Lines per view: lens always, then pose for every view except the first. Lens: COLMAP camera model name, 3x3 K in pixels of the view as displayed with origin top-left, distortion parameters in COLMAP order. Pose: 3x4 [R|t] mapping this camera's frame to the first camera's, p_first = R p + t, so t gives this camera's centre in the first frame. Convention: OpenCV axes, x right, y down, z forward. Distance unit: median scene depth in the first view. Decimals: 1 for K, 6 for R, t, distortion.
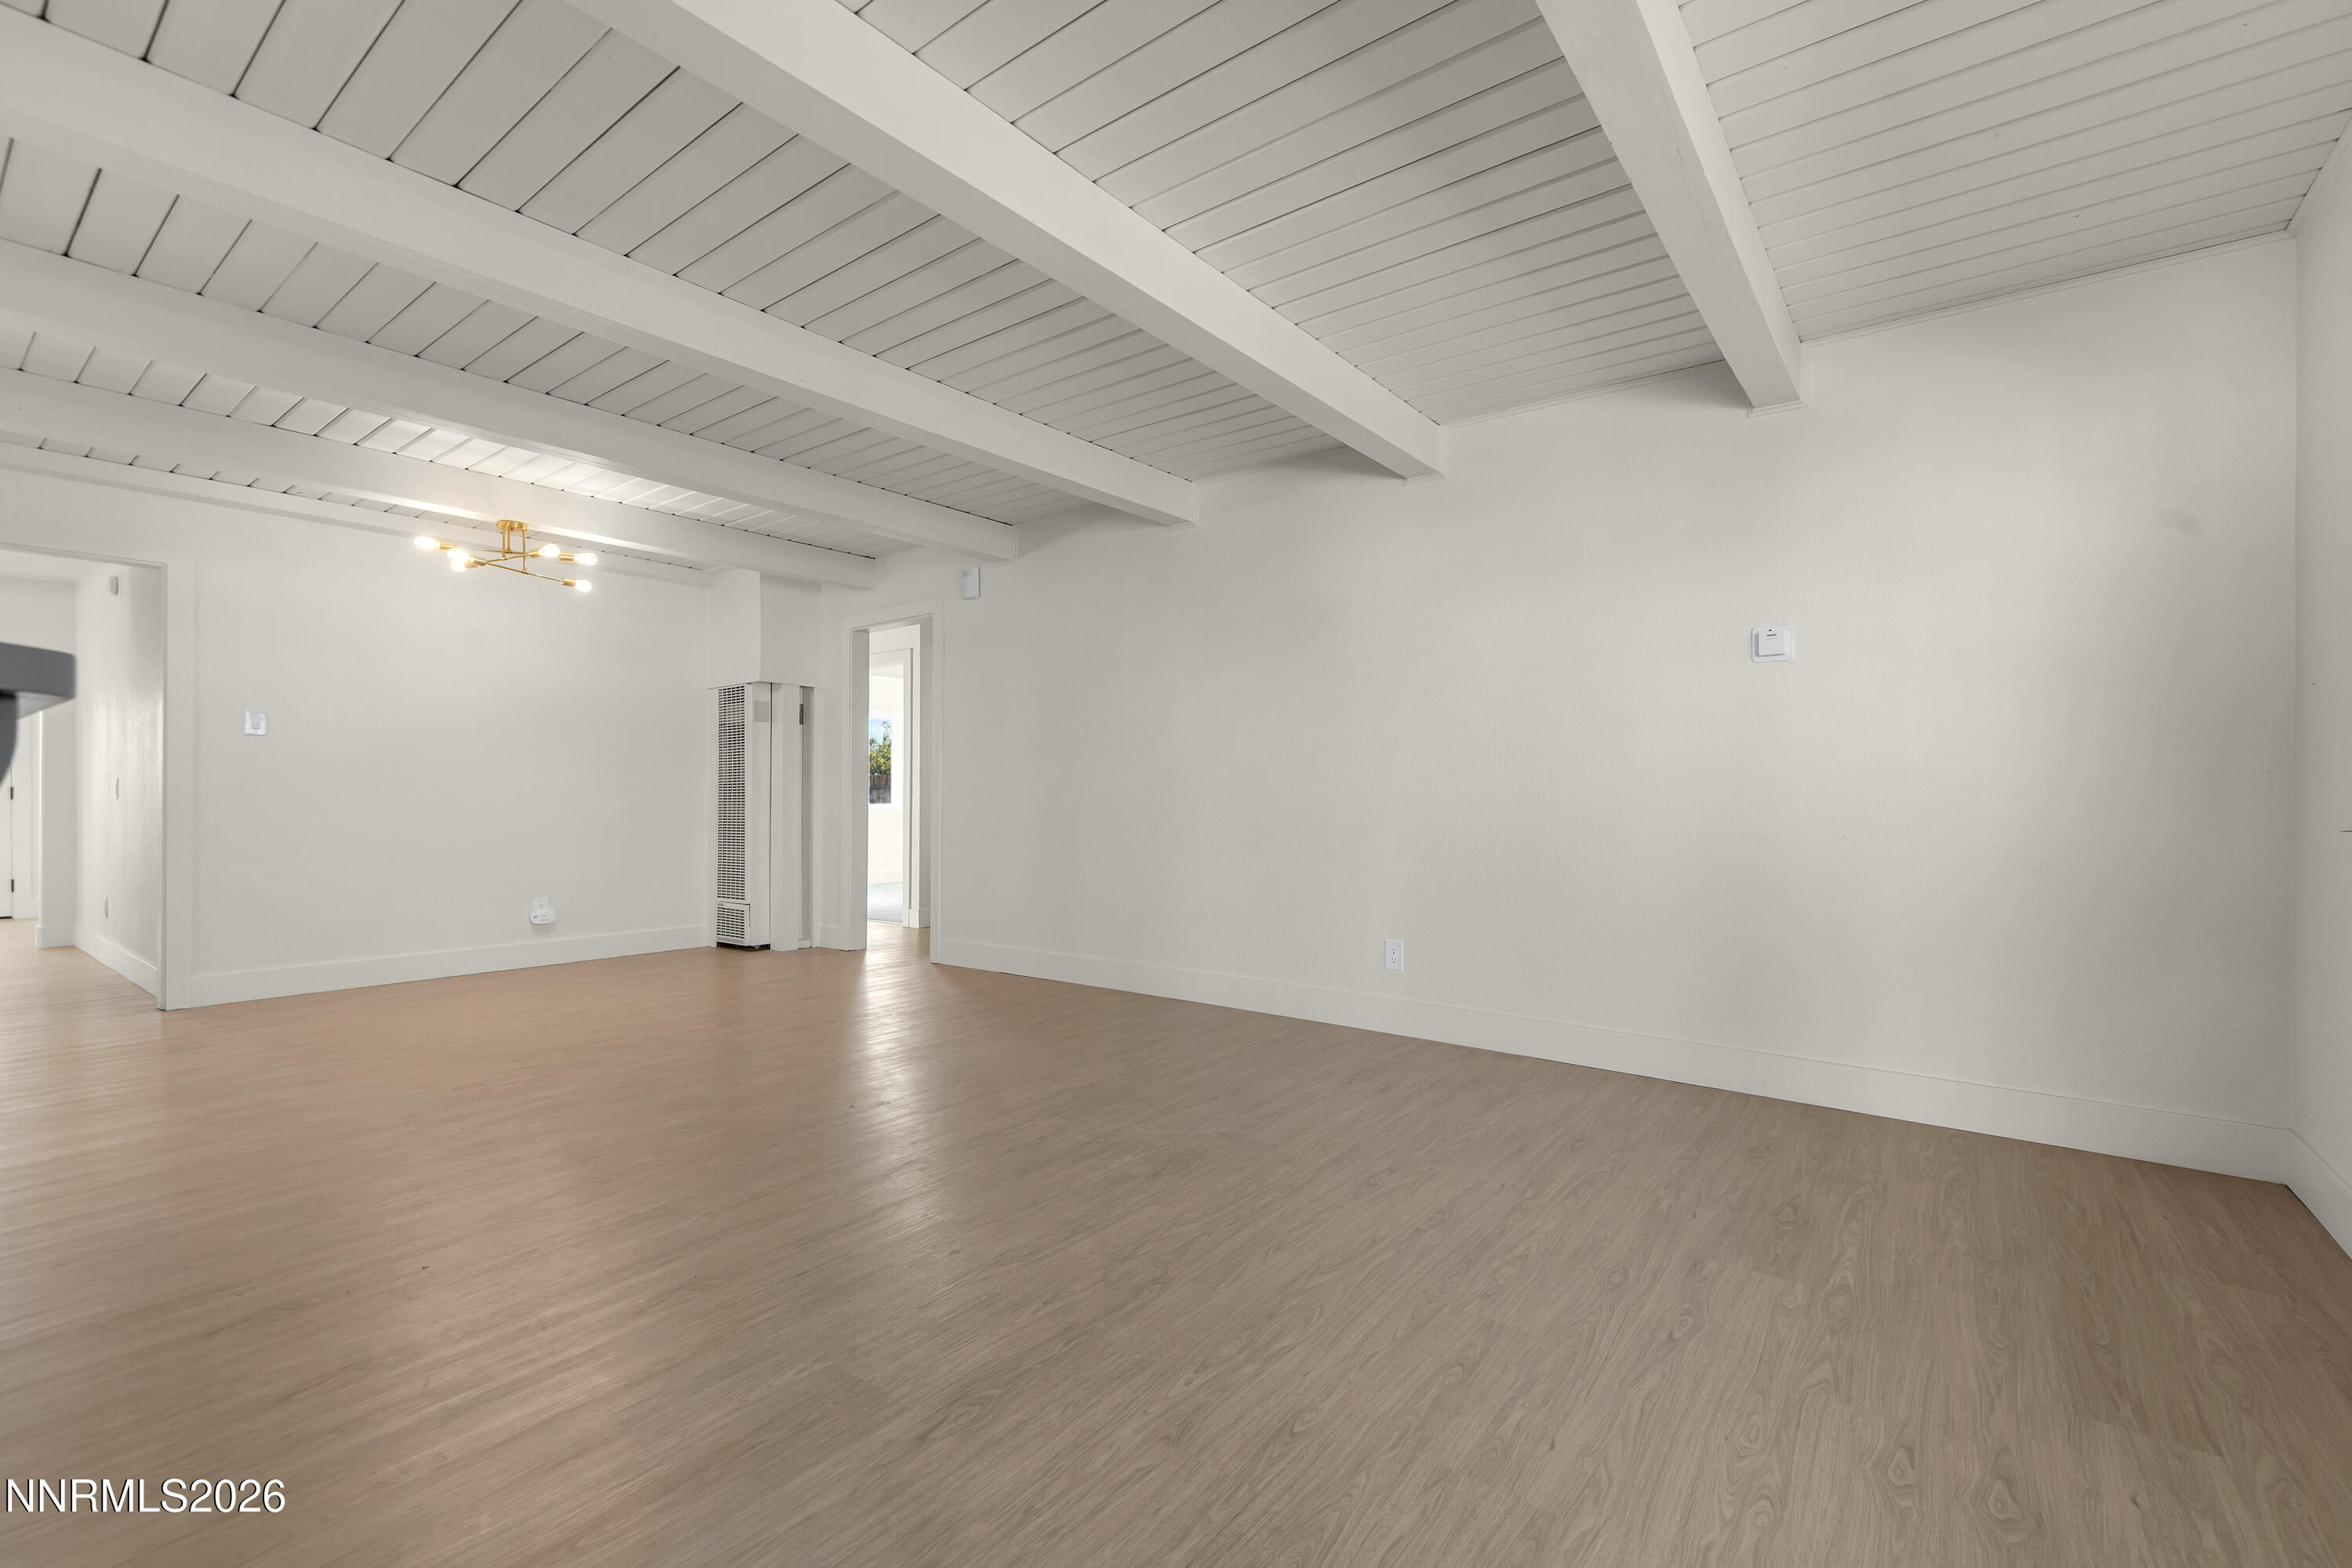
lens RADIAL K [[1016.2, 0, 1208.1], [0, 1016.2, 766.7], [0, 0, 1]] dist [0.001778, -0.000120]
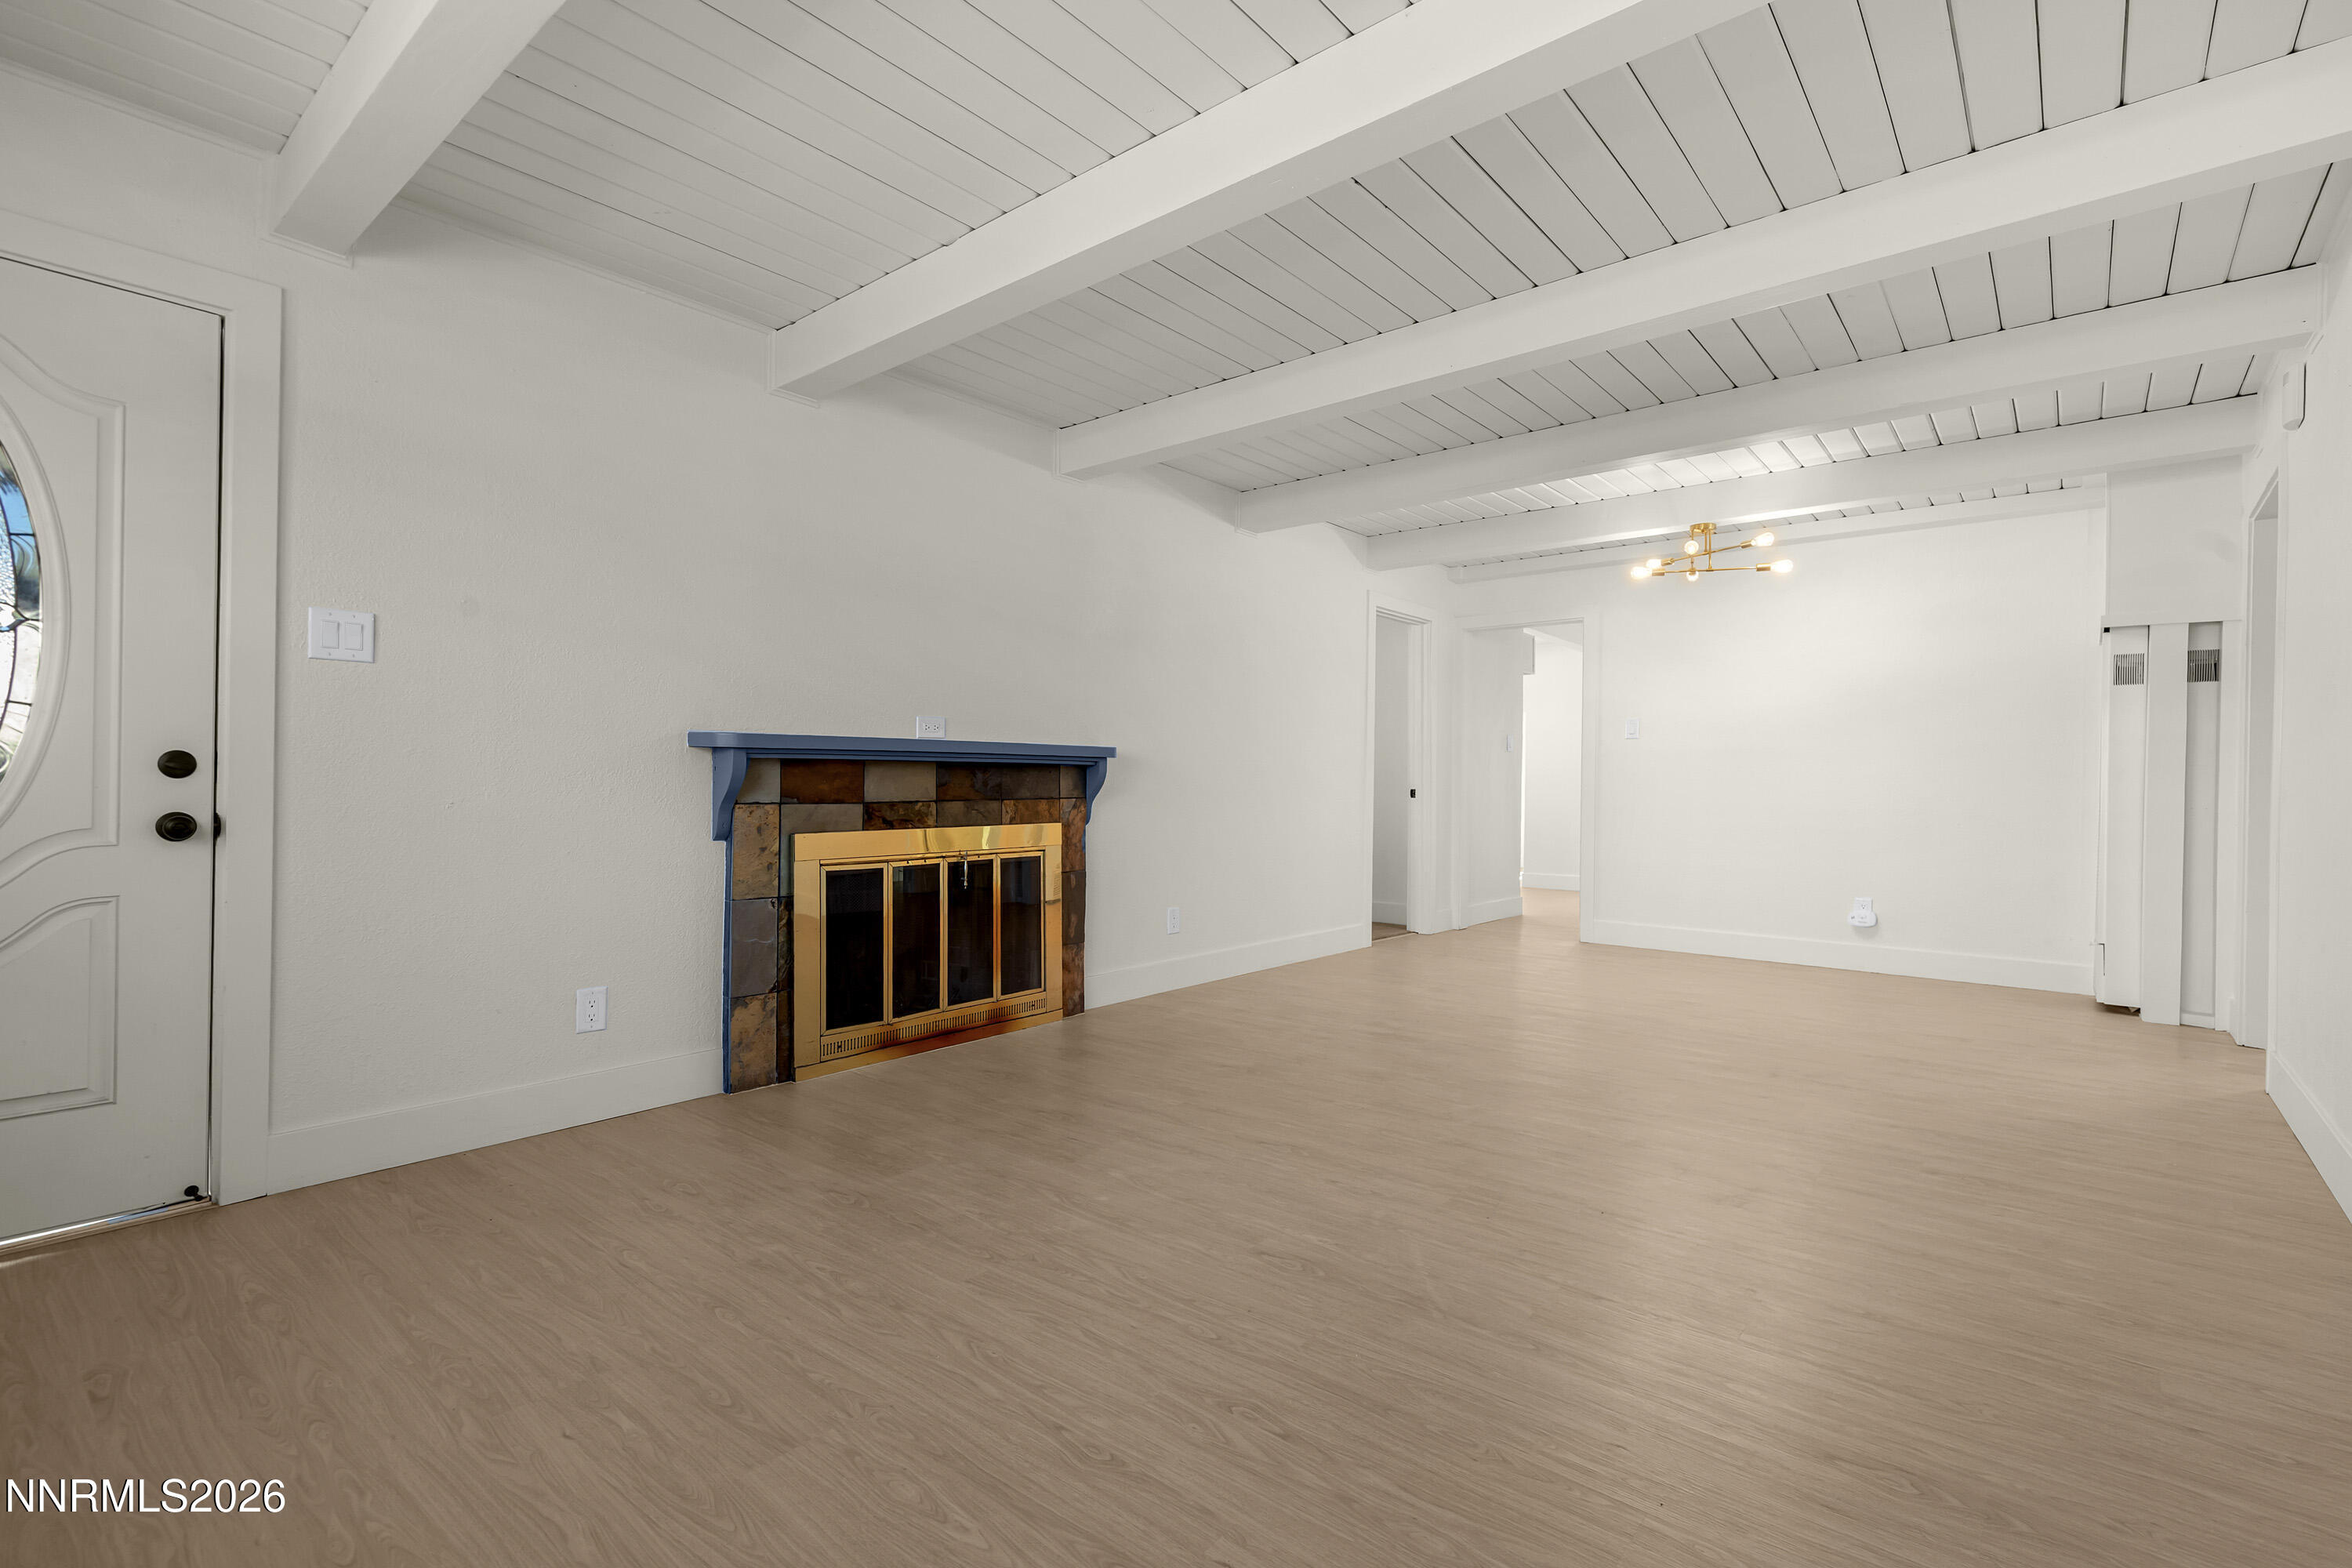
lens RADIAL K [[1056.0, 0, 1184.8], [0, 1056.0, 775.5], [0, 0, 1]] dist [0.001921, 0.000316]
pose [[-0.053527, -0.004821, -0.998555, 1.160362], [0.019319, 0.999796, -0.005862, 0.034480], [0.998379, -0.019605, -0.053423, 1.445540]]
